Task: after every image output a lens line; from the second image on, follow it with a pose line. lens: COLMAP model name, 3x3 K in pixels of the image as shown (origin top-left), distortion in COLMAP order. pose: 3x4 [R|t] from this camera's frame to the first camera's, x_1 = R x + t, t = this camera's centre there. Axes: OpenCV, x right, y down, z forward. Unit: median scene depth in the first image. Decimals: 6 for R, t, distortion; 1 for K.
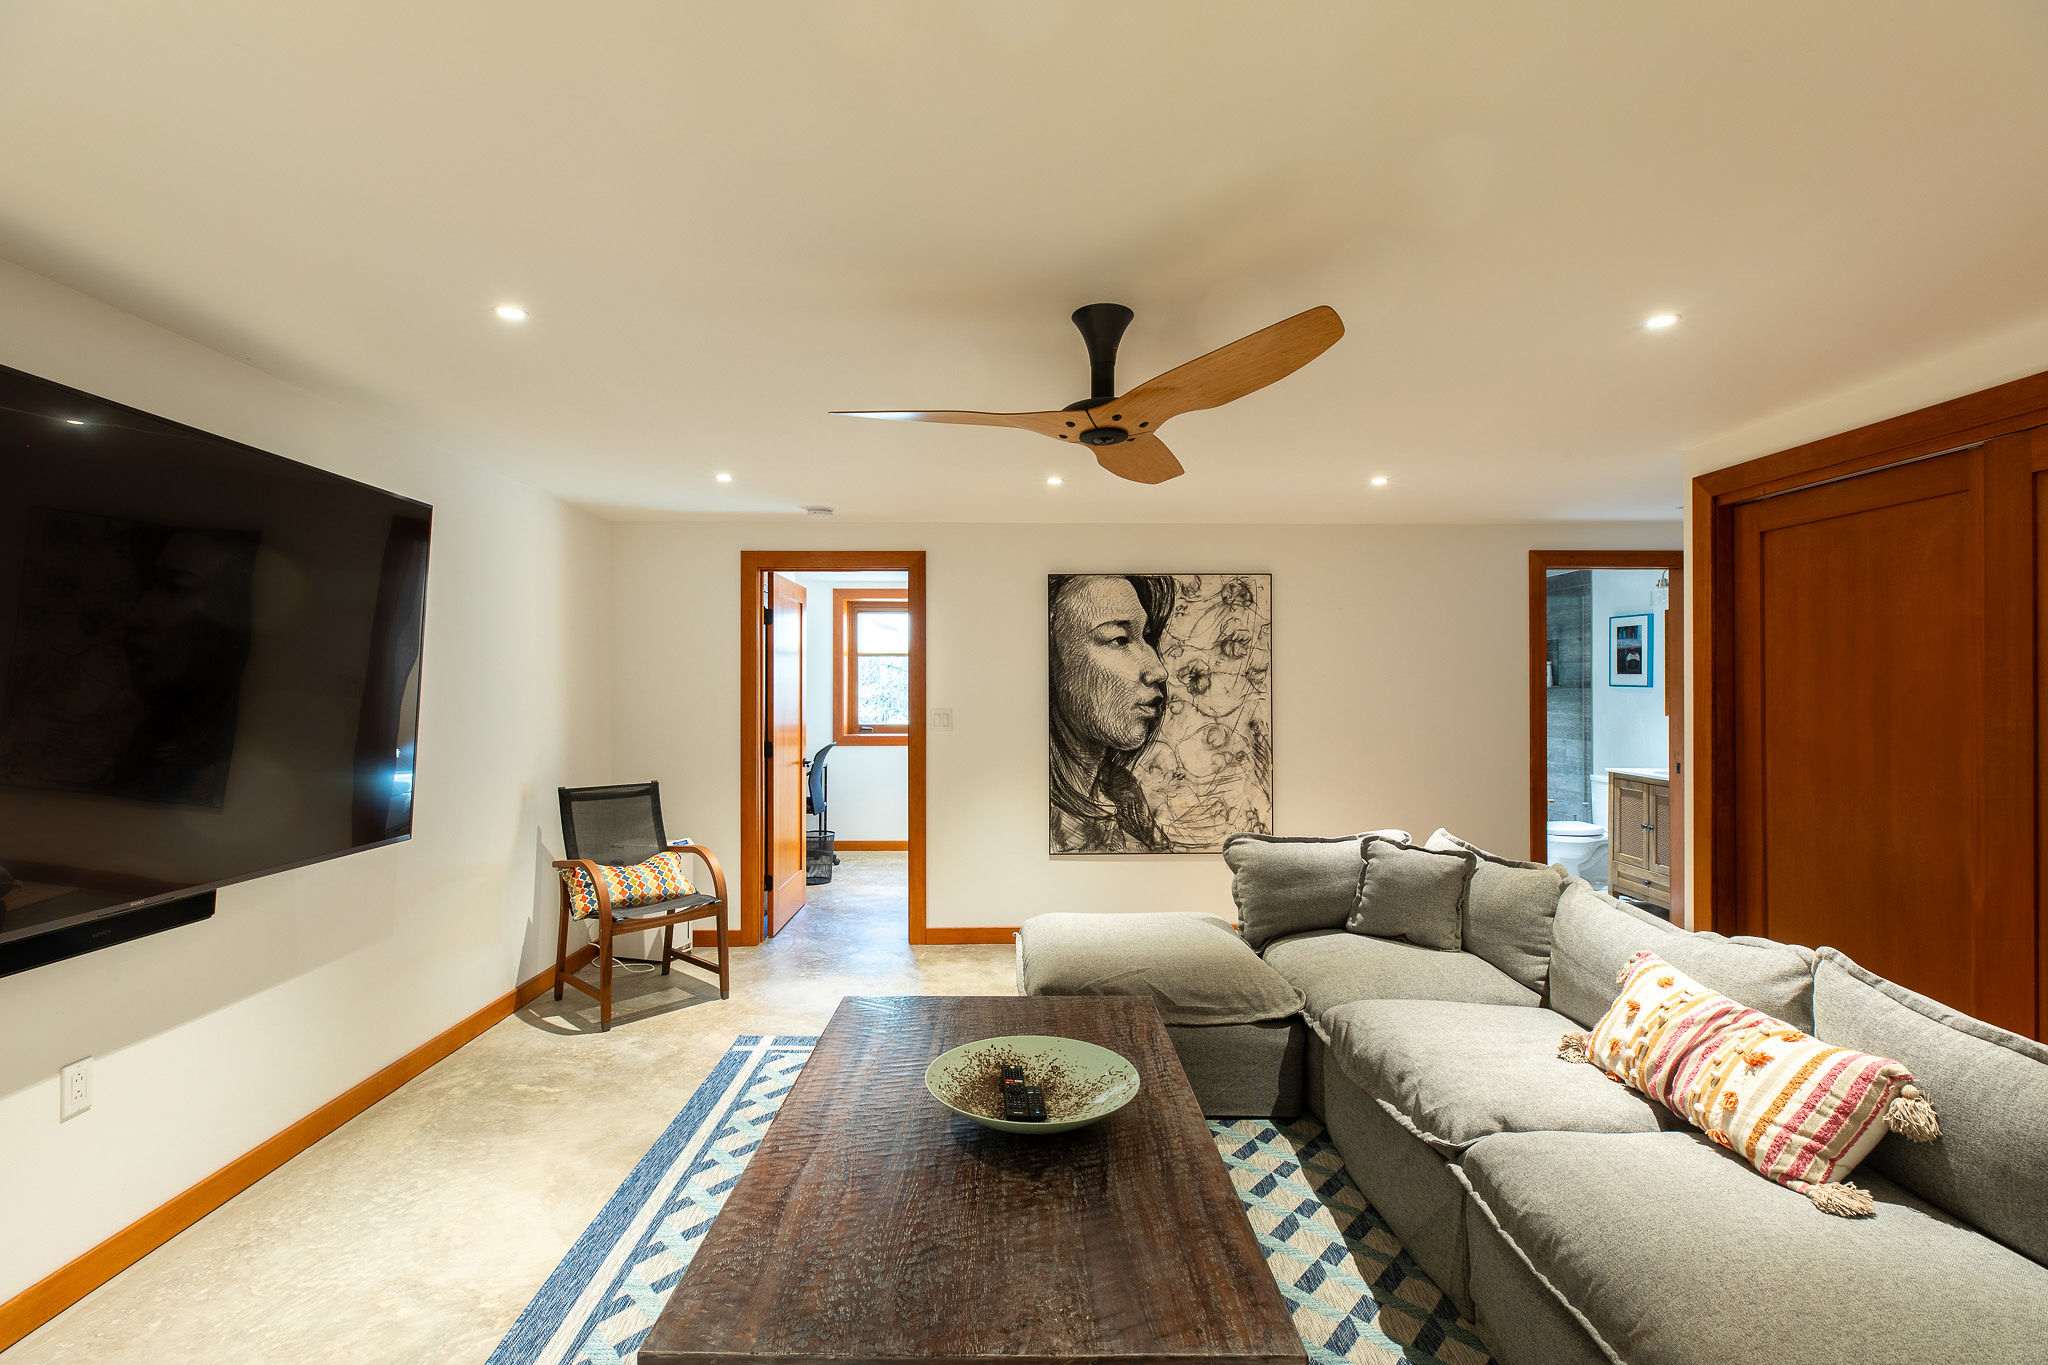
lens RADIAL K [[924.7, 0, 1026.1], [0, 924.7, 682.1], [0, 0, 1]] dist [0.002868, -0.000433]
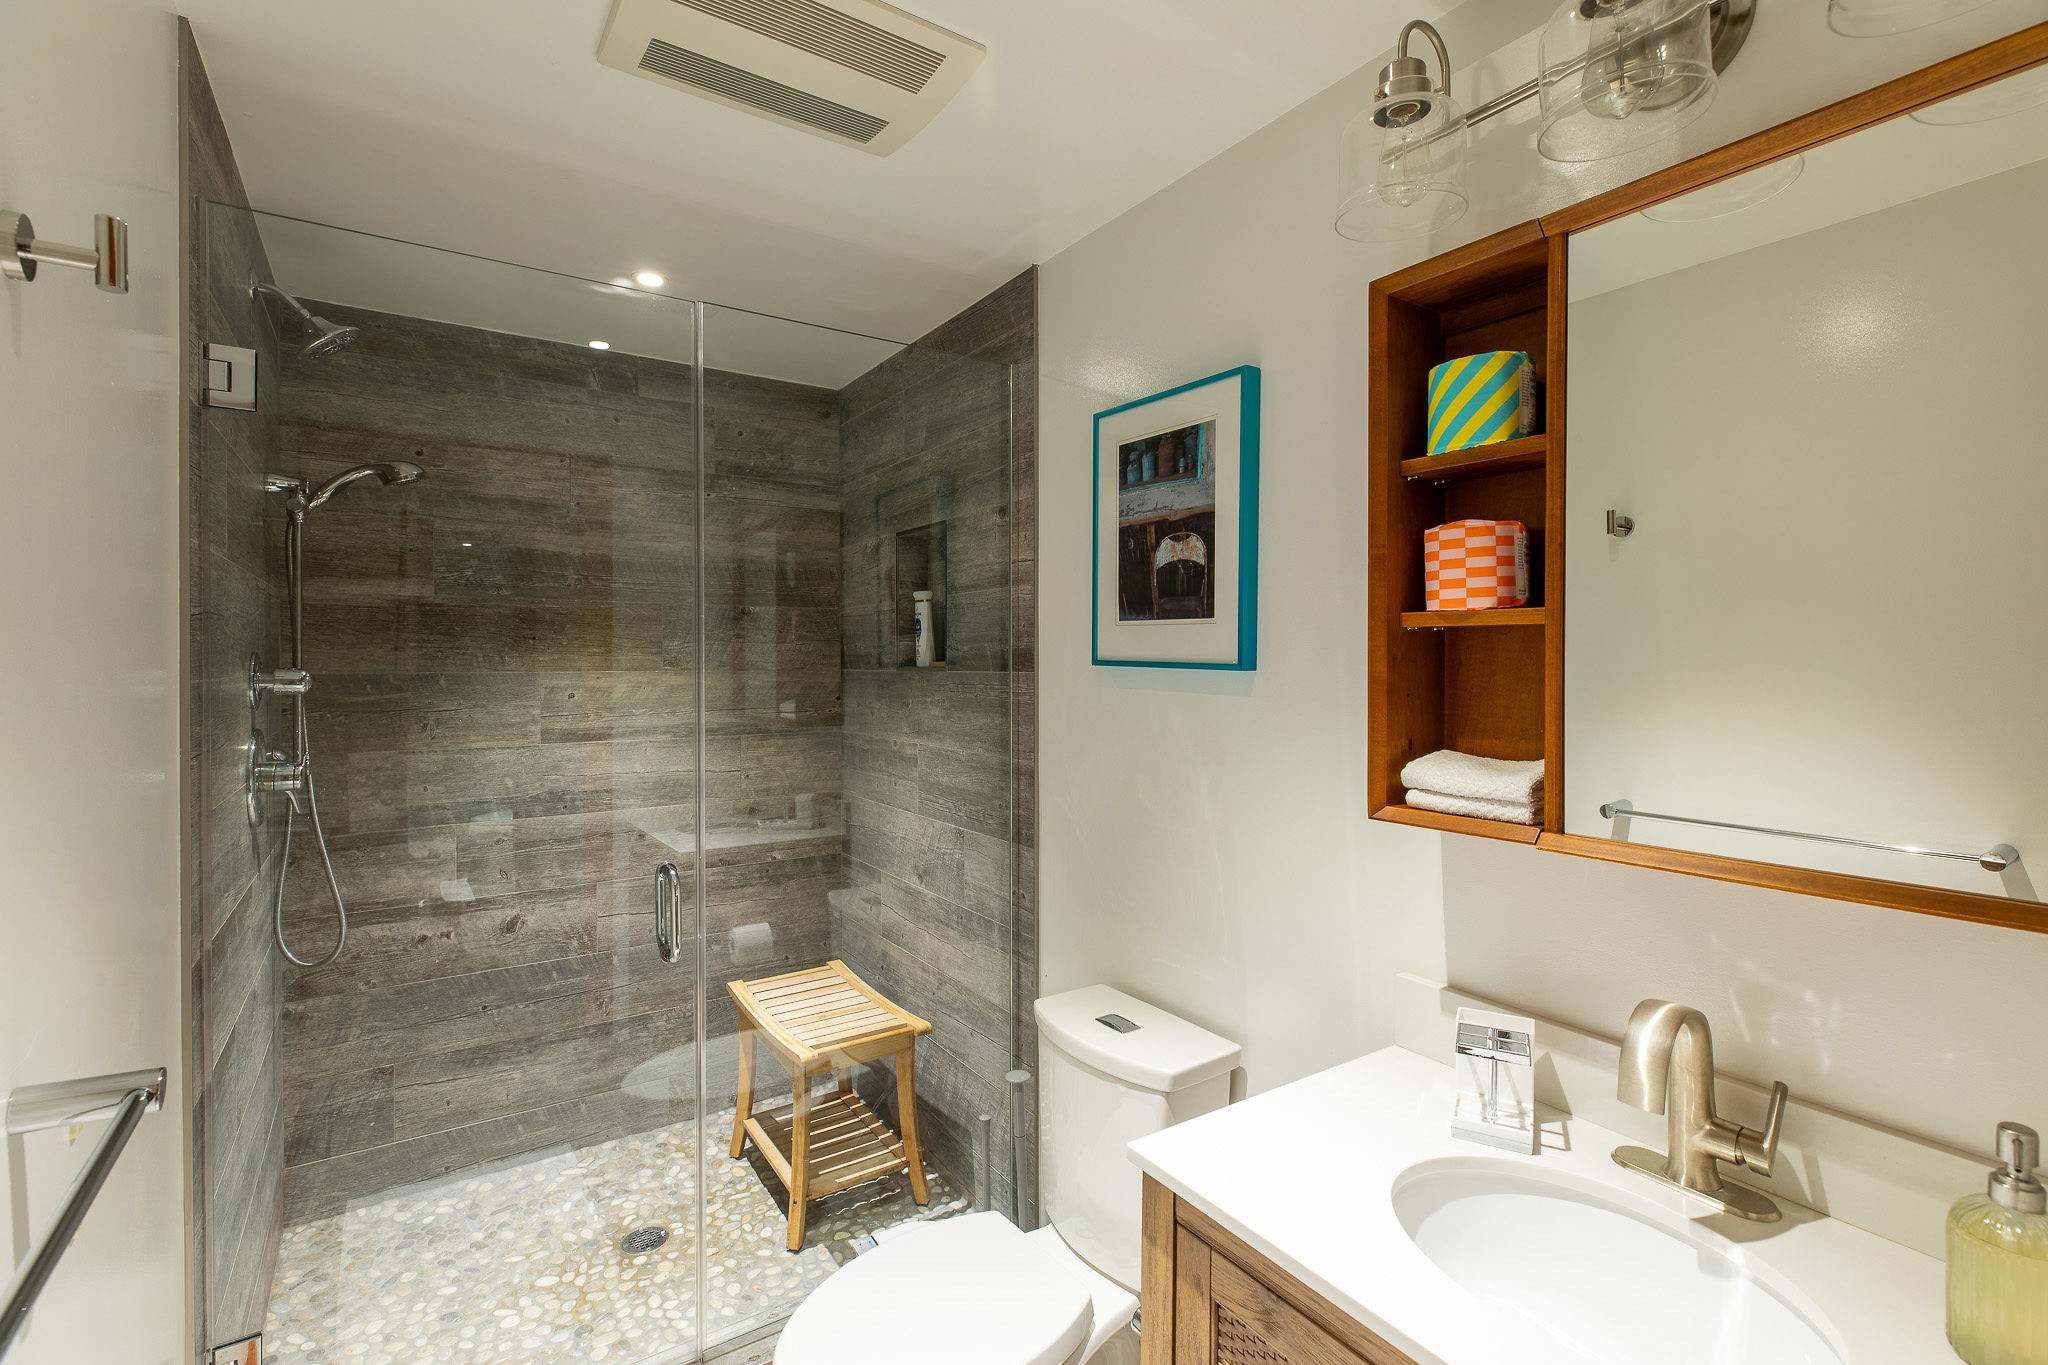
lens RADIAL K [[924.7, 0, 1027.4], [0, 924.7, 672.6], [0, 0, 1]] dist [0.002868, -0.000433]
pose [[0.843935, -0.008521, 0.536377, 0.464142], [-0.002311, 0.999807, 0.019519, 0.001483], [-0.536440, -0.017712, 0.843752, 0.775343]]
